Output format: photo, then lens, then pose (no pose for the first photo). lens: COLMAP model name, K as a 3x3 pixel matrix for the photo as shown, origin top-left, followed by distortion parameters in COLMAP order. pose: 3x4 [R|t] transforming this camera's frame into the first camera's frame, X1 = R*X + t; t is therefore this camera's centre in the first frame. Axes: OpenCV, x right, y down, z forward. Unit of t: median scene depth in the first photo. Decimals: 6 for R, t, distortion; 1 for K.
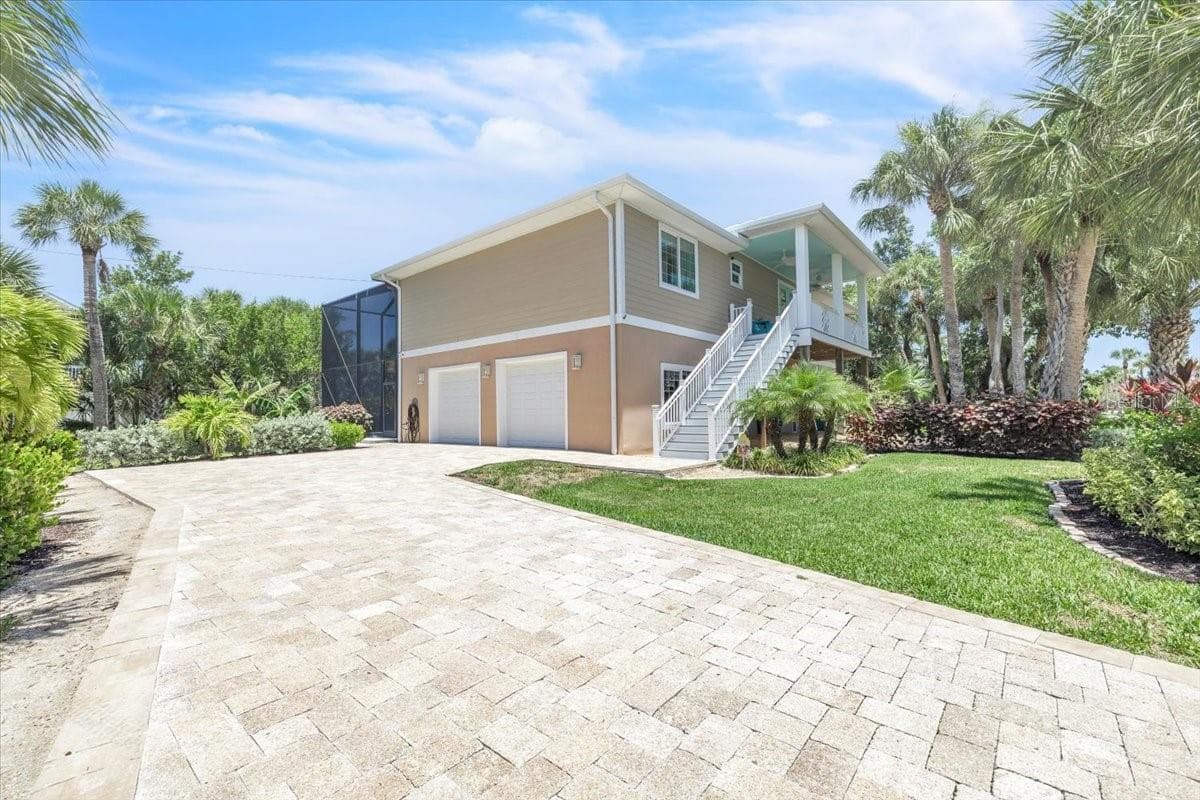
lens RADIAL K [[502.0, 0, 600.6], [0, 502.0, 400.5], [0, 0, 1]] dist [0.000762, -0.000237]
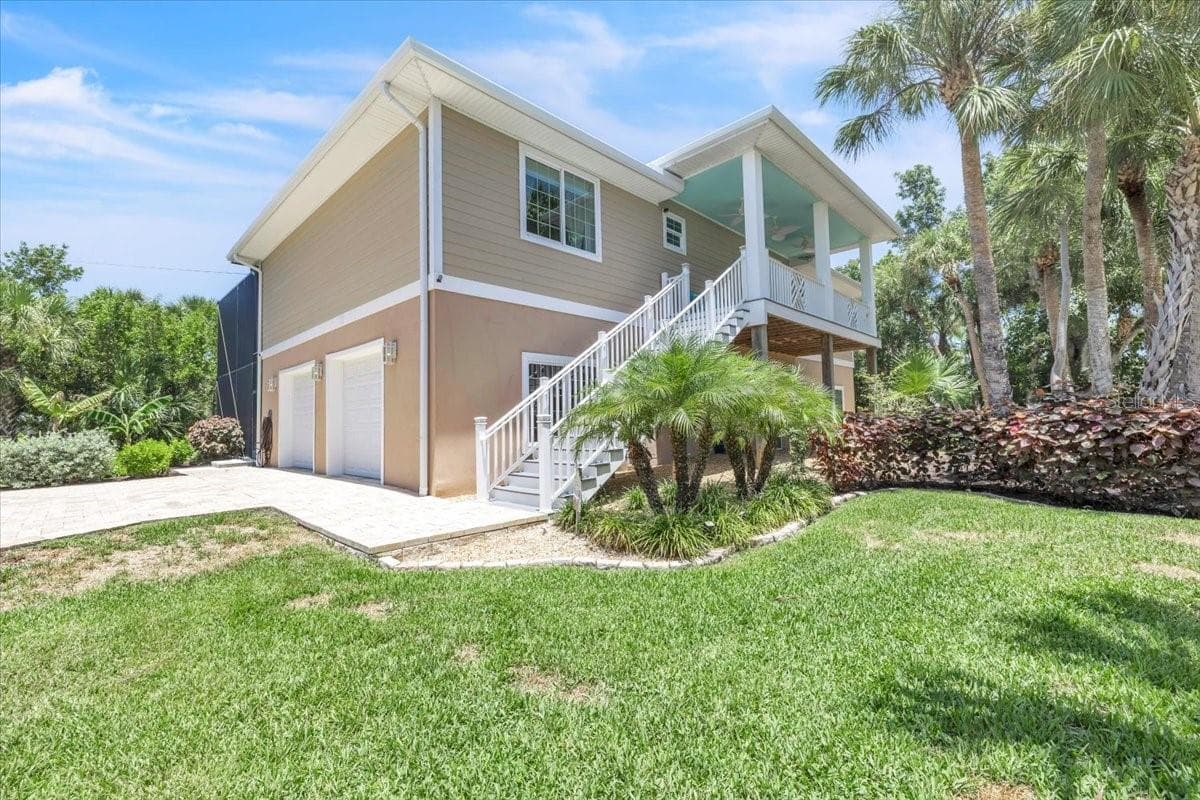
lens RADIAL K [[502.0, 0, 598.5], [0, 502.0, 399.5], [0, 0, 1]] dist [0.000762, -0.000237]
pose [[0.997060, -0.012165, -0.075648, 0.307566], [0.010637, 0.999732, -0.020577, 0.001834], [0.075878, 0.019712, 0.996922, 0.396814]]
